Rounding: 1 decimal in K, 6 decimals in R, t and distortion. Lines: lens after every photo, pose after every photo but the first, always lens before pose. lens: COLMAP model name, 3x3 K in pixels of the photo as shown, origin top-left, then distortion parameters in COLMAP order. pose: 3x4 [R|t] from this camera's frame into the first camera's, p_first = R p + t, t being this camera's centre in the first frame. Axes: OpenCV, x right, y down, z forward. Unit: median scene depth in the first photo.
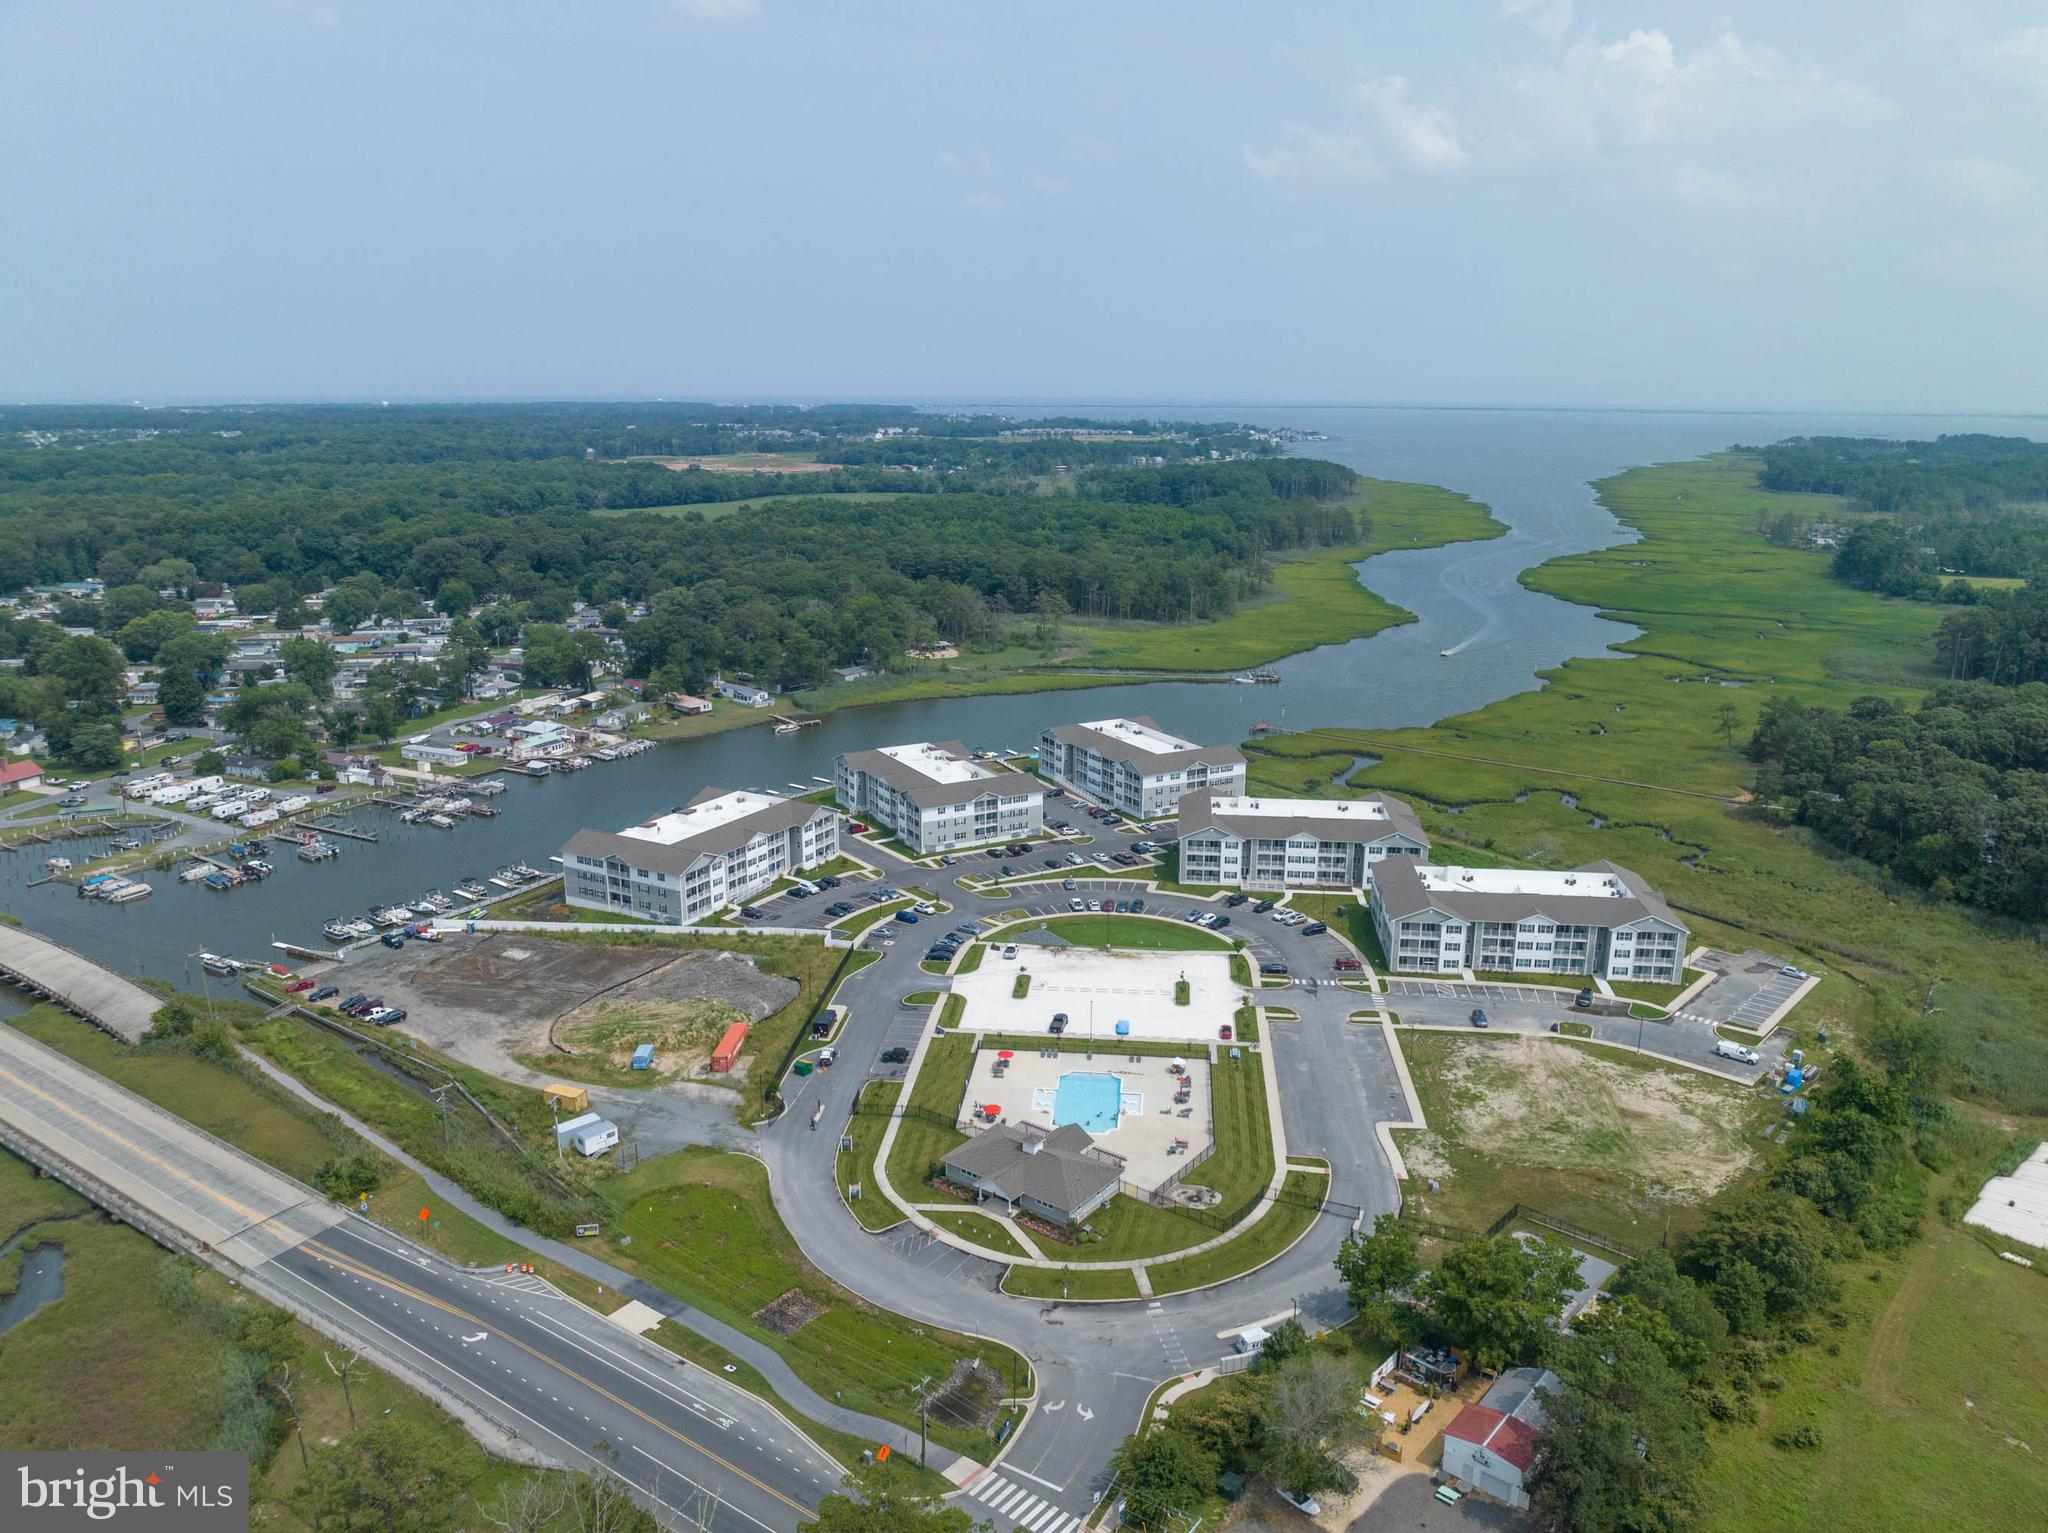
lens RADIAL K [[1430.5, 0, 1024.0], [0, 1430.5, 766.5], [0, 0, 1]] dist [-0.032334, -0.000386]
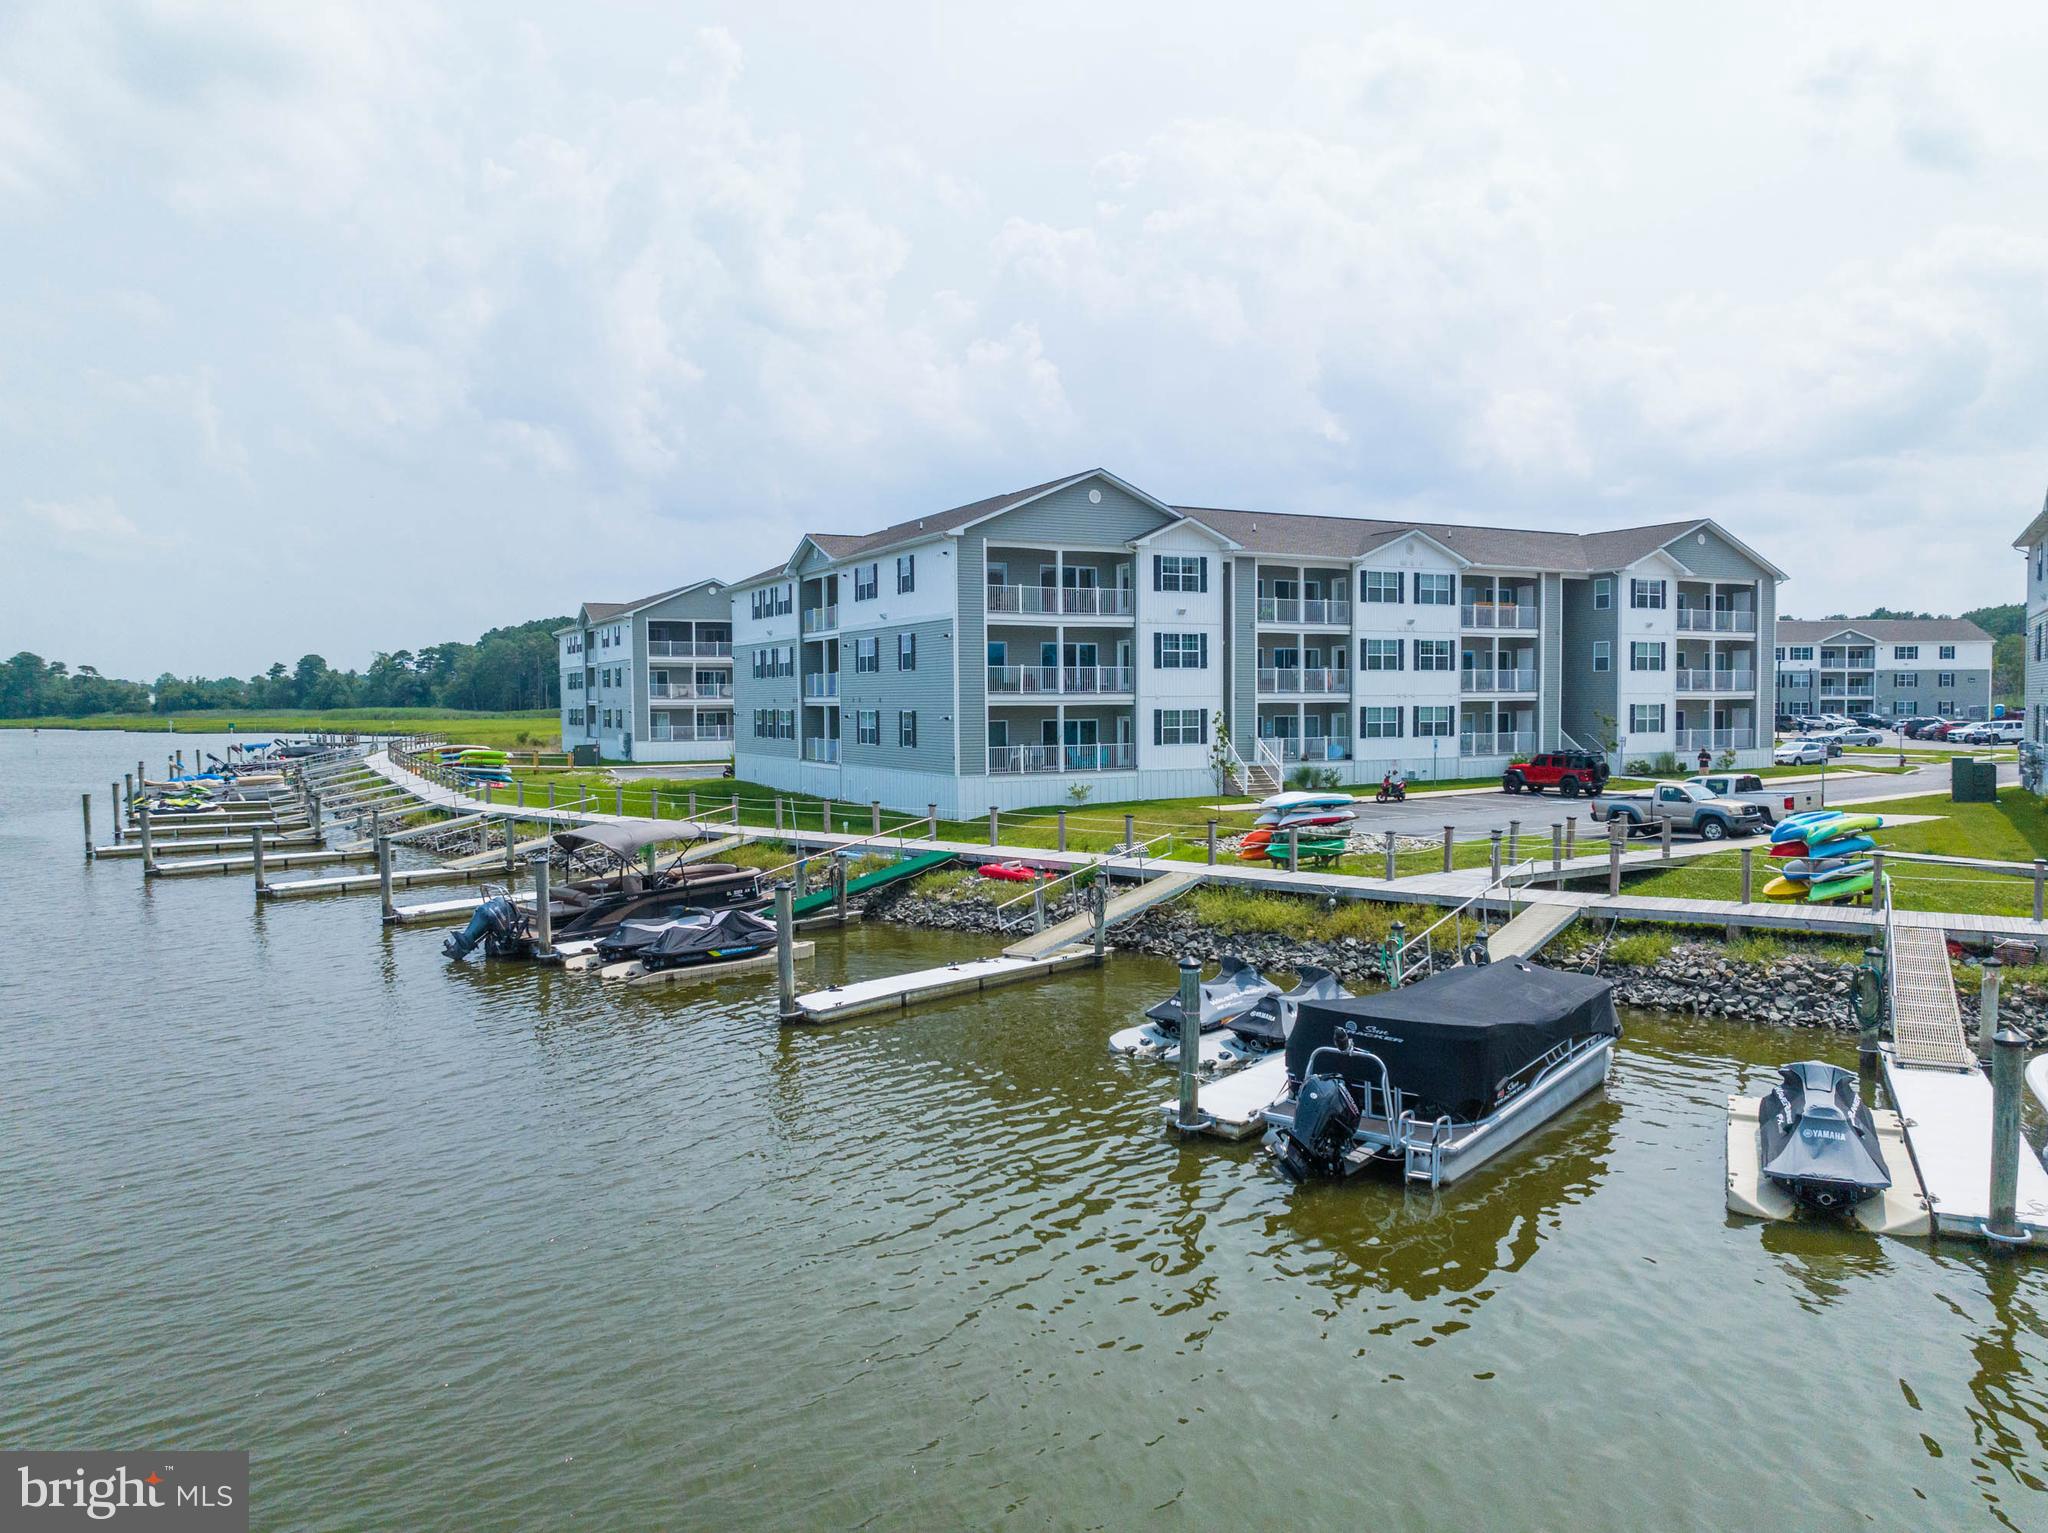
lens RADIAL K [[1418.3, 0, 1024.0], [0, 1418.3, 766.5], [0, 0, 1]] dist [-0.002683, -0.000202]
pose [[0.827212, -0.034131, 0.560853, 0.143673], [0.146711, 0.976648, -0.156953, 0.178300], [-0.542399, 0.212117, 0.812902, 0.820867]]
